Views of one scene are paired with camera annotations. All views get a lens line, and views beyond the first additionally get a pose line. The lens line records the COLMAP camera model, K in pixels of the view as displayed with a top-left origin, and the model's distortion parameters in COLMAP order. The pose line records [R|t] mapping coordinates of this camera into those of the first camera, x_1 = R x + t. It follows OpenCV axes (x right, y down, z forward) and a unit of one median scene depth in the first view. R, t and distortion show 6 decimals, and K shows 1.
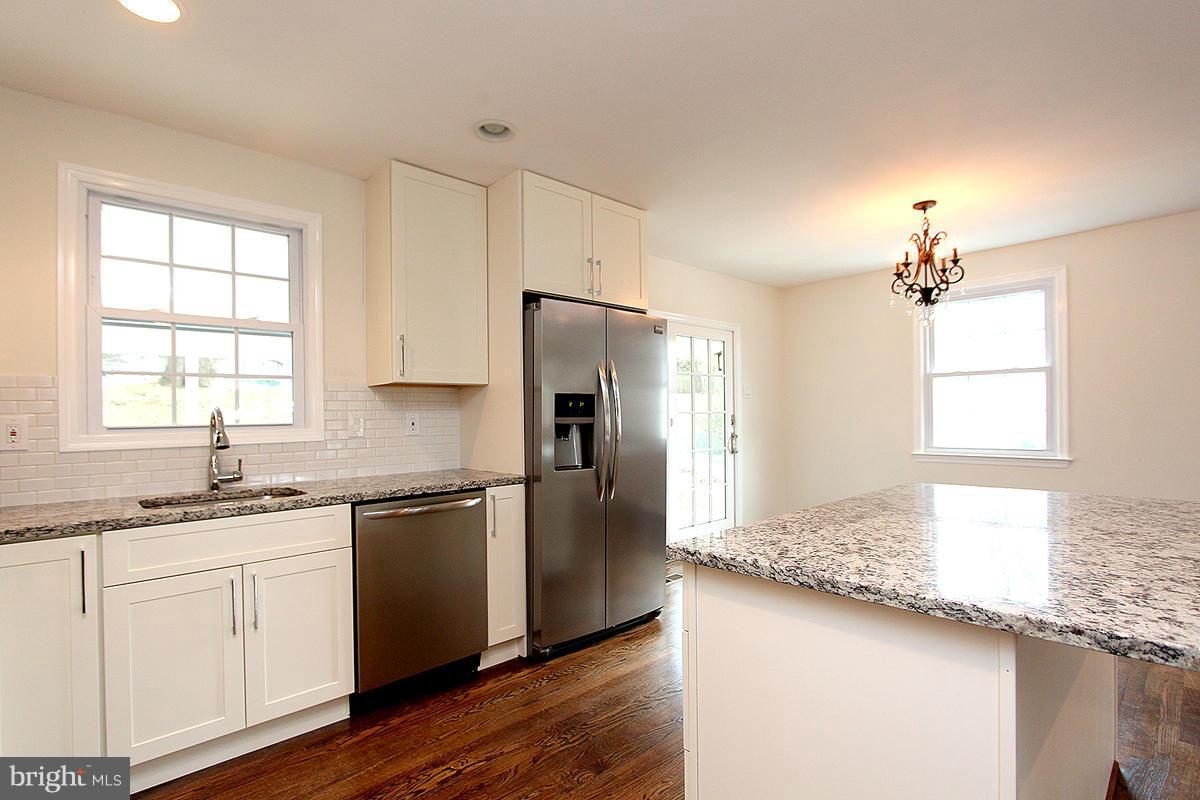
lens RADIAL K [[572.7, 0, 590.2], [0, 572.7, 393.8], [0, 0, 1]] dist [-0.019748, 0.003755]
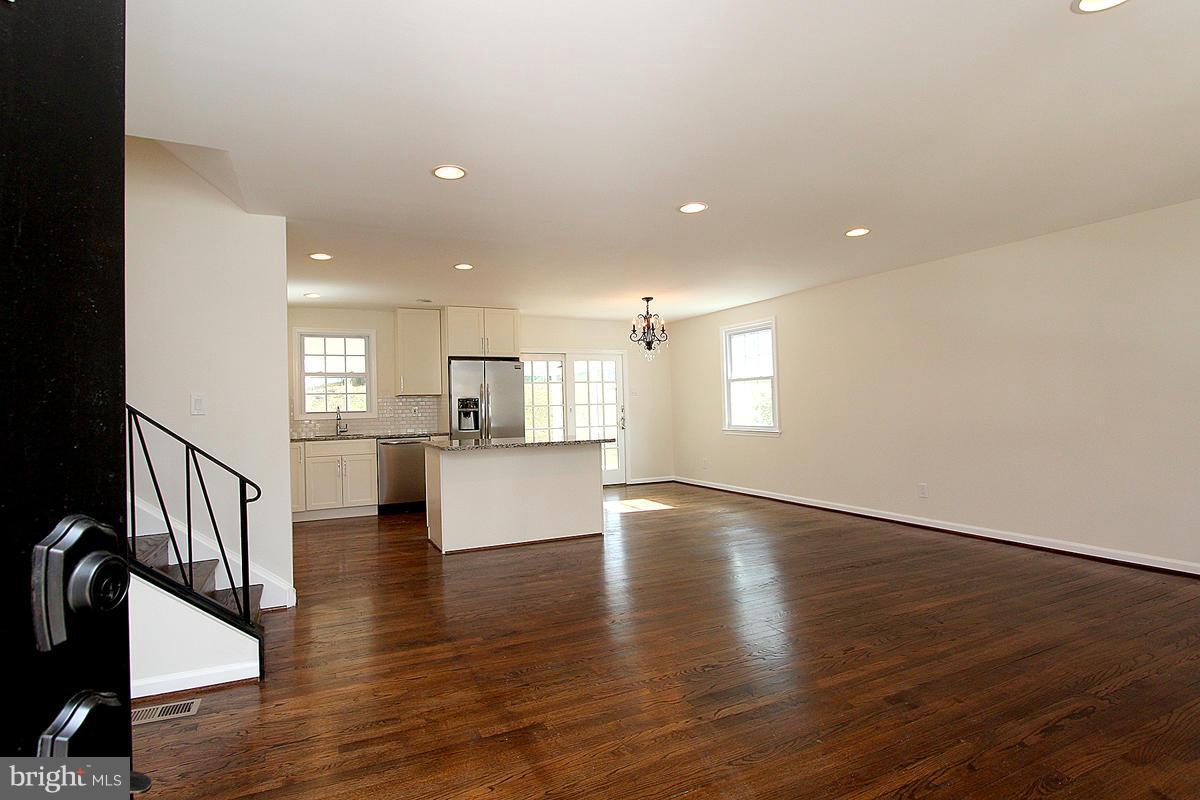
lens RADIAL K [[584.8, 0, 548.6], [0, 584.8, 364.0], [0, 0, 1]] dist [-0.020673, 0.002854]
pose [[0.948624, -0.026266, -0.315313, 1.118676], [0.017696, 0.999393, -0.030013, -0.067869], [0.315910, 0.022891, 0.948513, -1.276362]]
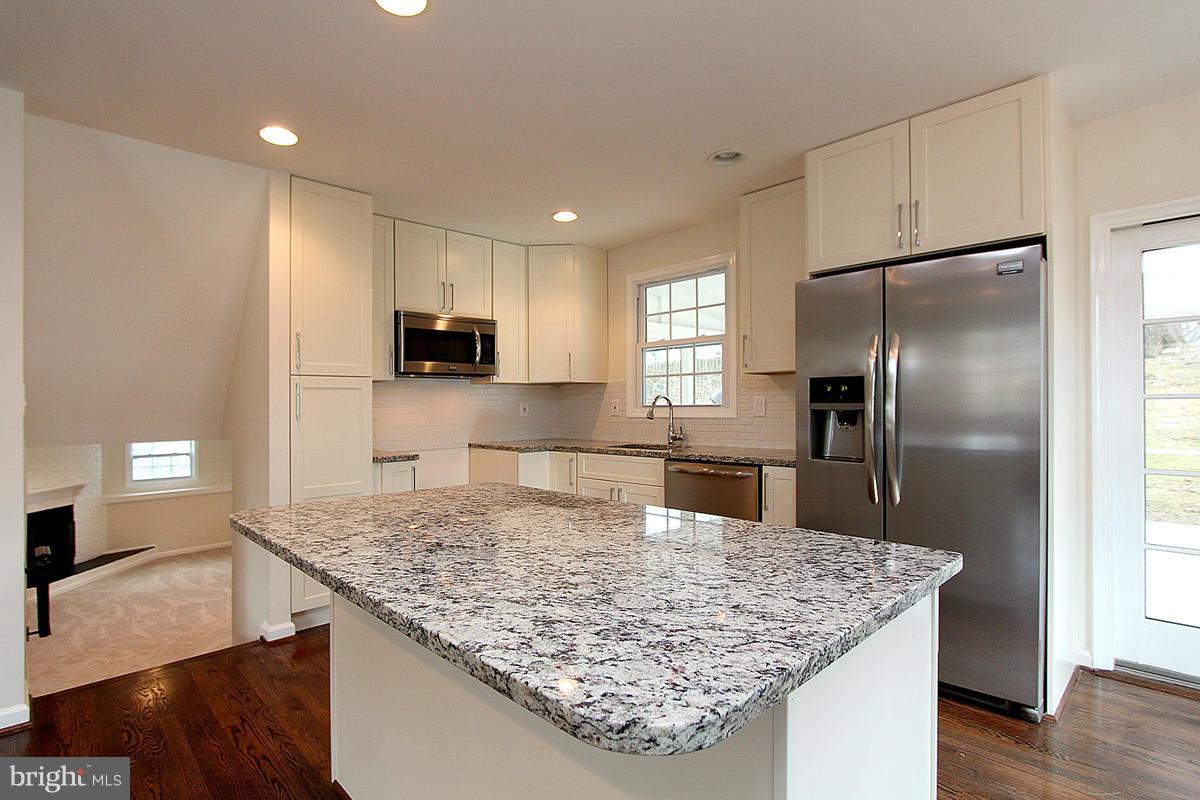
lens RADIAL K [[584.8, 0, 584.0], [0, 584.8, 391.4], [0, 0, 1]] dist [-0.020673, 0.002854]
pose [[0.027350, -0.006599, -0.999604, 0.913017], [0.046716, 0.998894, -0.005316, 0.009859], [0.998534, -0.046552, 0.027628, 0.612275]]
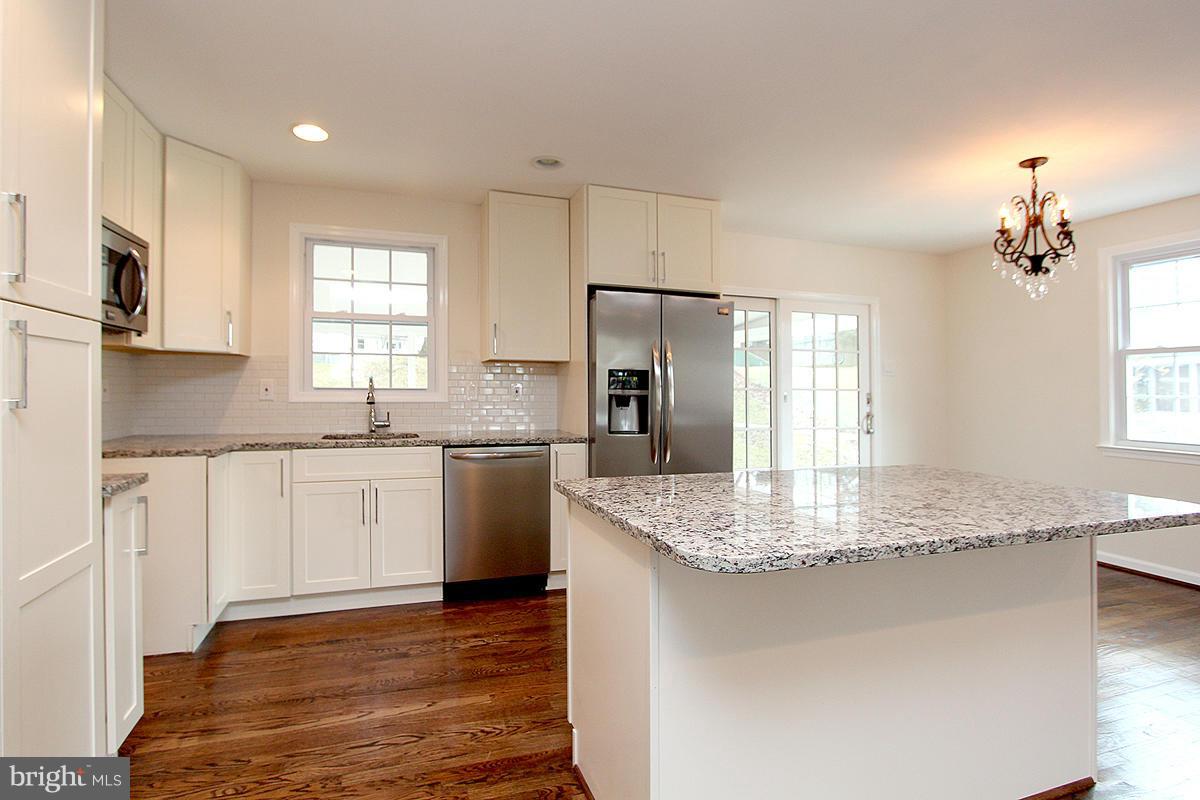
lens RADIAL K [[572.7, 0, 570.9], [0, 572.7, 369.2], [0, 0, 1]] dist [-0.019748, 0.003755]
pose [[0.913211, 0.013517, -0.407262, 0.360977], [-0.011349, 0.999906, 0.007739, -0.009746], [0.407328, -0.002445, 0.913278, -0.128290]]
